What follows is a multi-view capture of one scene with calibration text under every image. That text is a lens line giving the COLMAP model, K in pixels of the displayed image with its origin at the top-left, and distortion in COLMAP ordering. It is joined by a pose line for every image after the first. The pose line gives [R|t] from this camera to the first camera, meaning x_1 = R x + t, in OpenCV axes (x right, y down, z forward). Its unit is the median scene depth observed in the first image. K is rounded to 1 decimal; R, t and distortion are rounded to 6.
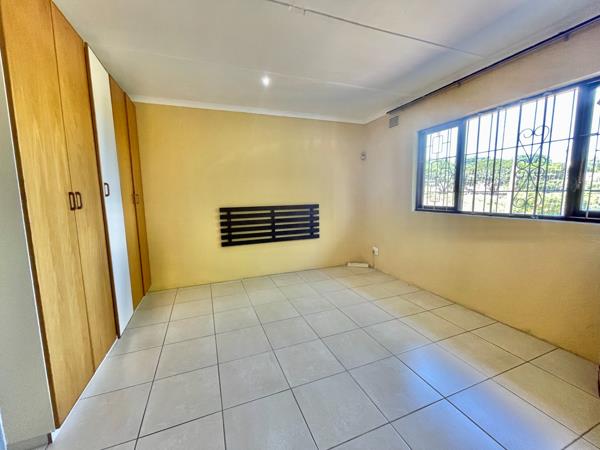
lens RADIAL K [[243.5, 0, 296.5], [0, 243.5, 224.8], [0, 0, 1]] dist [0.000560, -0.000628]
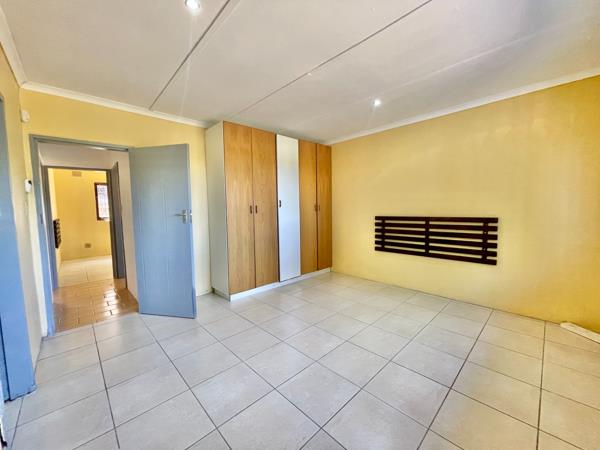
lens RADIAL K [[243.5, 0, 293.8], [0, 243.5, 224.3], [0, 0, 1]] dist [0.000560, -0.000628]
pose [[0.368860, 0.075042, -0.926451, 0.586162], [-0.100169, 0.994140, 0.040643, -0.038194], [0.924072, 0.077810, 0.374216, 0.210016]]
